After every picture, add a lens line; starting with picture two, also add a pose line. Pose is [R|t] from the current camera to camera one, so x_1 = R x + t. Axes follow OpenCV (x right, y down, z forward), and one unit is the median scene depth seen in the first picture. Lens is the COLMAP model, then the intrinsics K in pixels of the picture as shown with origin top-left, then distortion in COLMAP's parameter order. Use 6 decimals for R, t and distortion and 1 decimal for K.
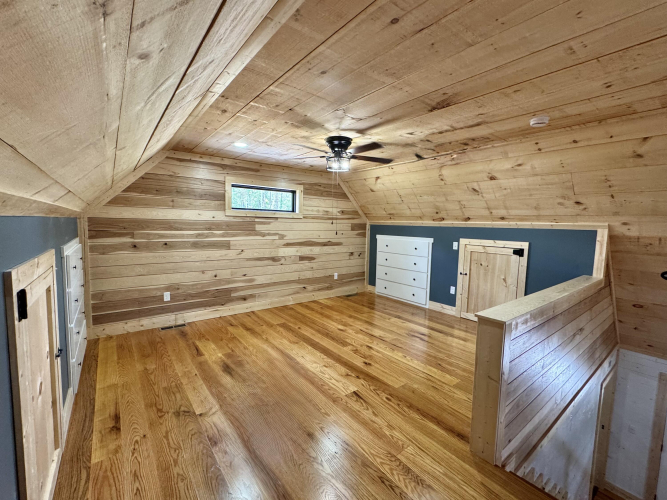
lens RADIAL K [[289.6, 0, 333.2], [0, 289.6, 248.8], [0, 0, 1]] dist [-0.003088, -0.000235]
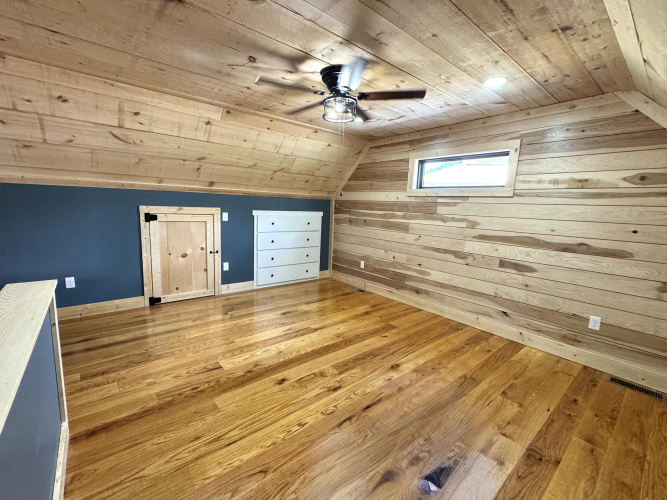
lens RADIAL K [[289.6, 0, 333.2], [0, 289.6, 248.9], [0, 0, 1]] dist [-0.003088, -0.000235]
pose [[0.035179, 0.126975, -0.991282, 0.565524], [-0.128677, 0.984215, 0.121503, -0.029357], [0.991062, 0.123280, 0.050963, 0.734656]]
